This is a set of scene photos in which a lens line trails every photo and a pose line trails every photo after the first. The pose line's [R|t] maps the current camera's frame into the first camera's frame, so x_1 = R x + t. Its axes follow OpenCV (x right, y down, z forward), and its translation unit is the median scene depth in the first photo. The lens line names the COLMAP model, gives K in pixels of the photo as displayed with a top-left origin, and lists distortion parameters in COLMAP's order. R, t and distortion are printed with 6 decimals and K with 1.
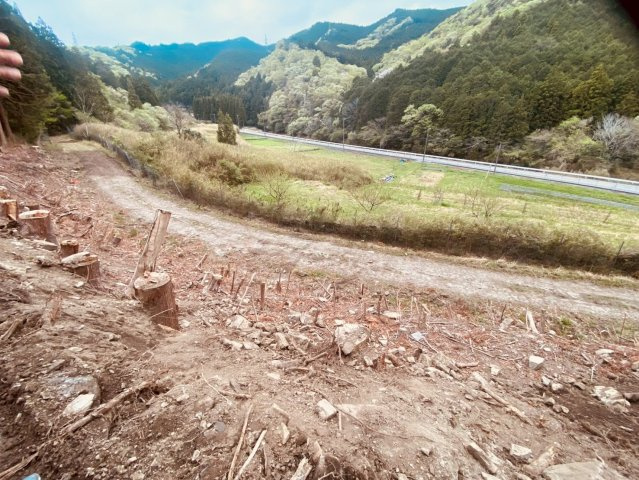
lens RADIAL K [[257.4, 0, 318.4], [0, 257.4, 239.3], [0, 0, 1]] dist [0.028802, -0.024671]
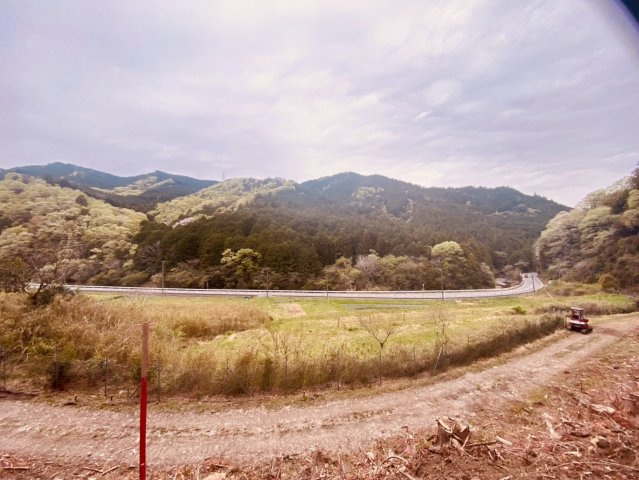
lens RADIAL K [[257.4, 0, 318.4], [0, 257.4, 239.3], [0, 0, 1]] dist [0.028802, -0.024671]
pose [[0.683542, 0.041433, 0.728734, -0.162746], [0.318313, 0.881527, -0.348693, -0.041511], [-0.656847, 0.470312, 0.589372, 0.068812]]
